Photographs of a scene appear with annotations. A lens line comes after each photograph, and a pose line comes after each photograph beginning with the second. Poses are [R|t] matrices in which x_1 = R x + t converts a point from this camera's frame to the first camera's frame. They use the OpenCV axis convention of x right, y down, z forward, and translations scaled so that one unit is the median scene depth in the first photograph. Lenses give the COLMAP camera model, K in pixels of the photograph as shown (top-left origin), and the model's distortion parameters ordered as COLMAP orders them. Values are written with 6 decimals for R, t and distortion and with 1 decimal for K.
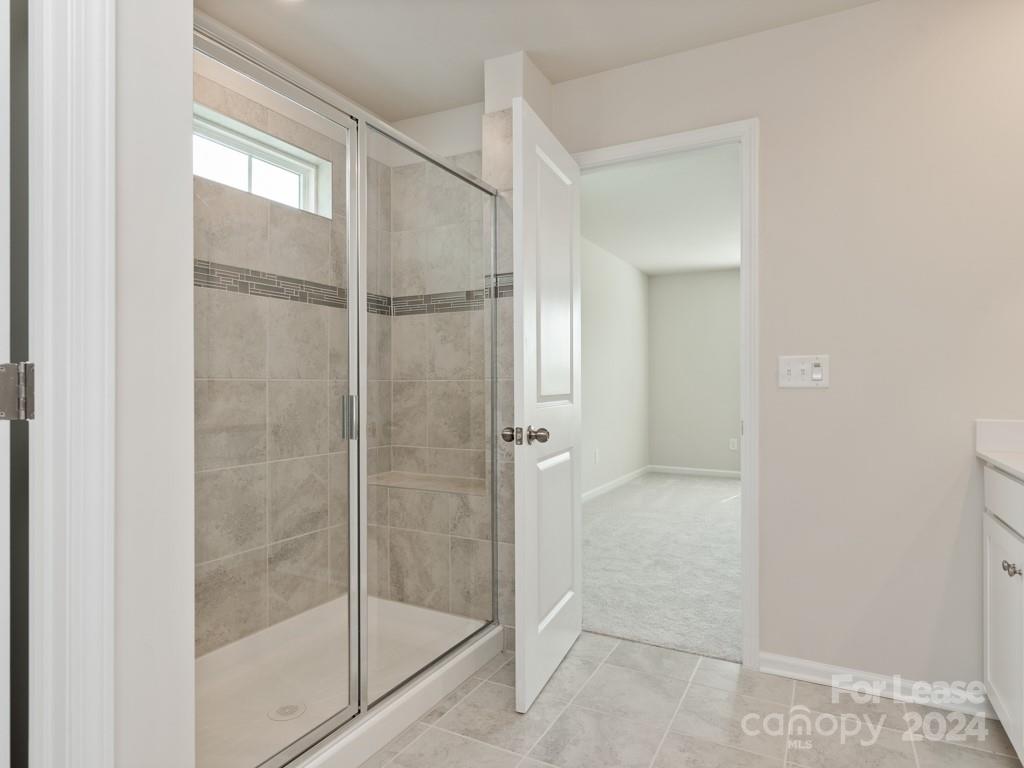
lens RADIAL K [[590.2, 0, 511.7], [0, 590.2, 384.6], [0, 0, 1]] dist [-0.000803, -0.000725]
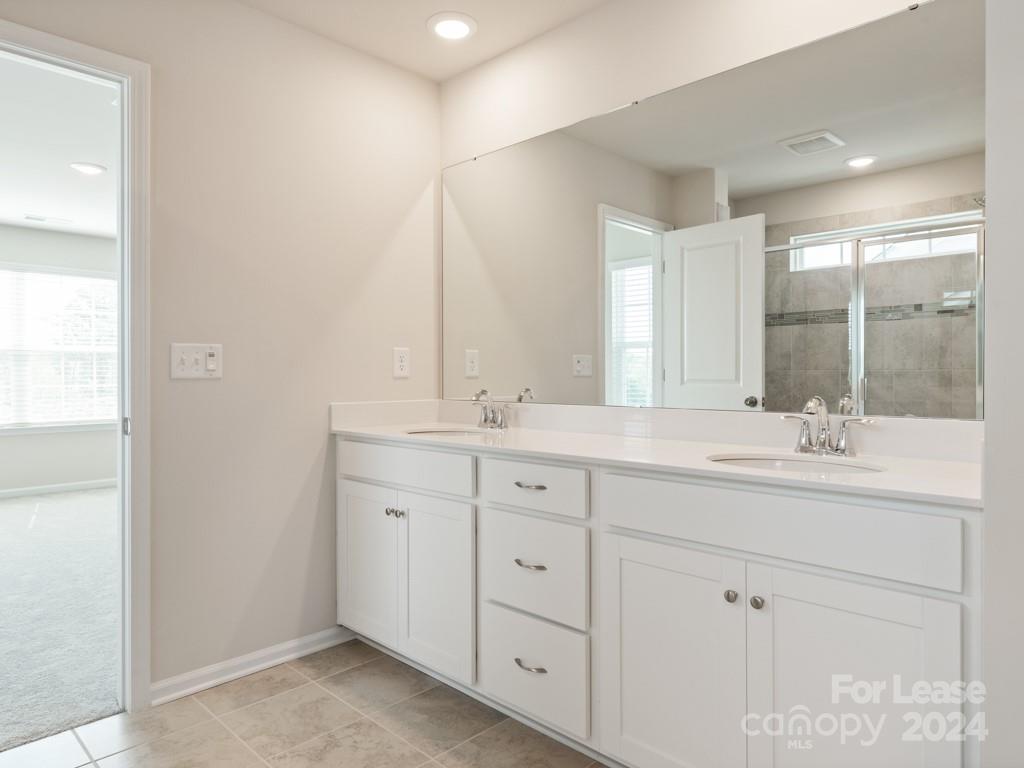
lens RADIAL K [[642.3, 0, 511.7], [0, 642.3, 381.8], [0, 0, 1]] dist [-0.036726, -0.002188]
pose [[0.275255, -0.015152, 0.961252, -0.333892], [0.007811, 0.999878, 0.013524, 0.000789], [-0.961340, 0.003785, 0.275339, 0.253346]]
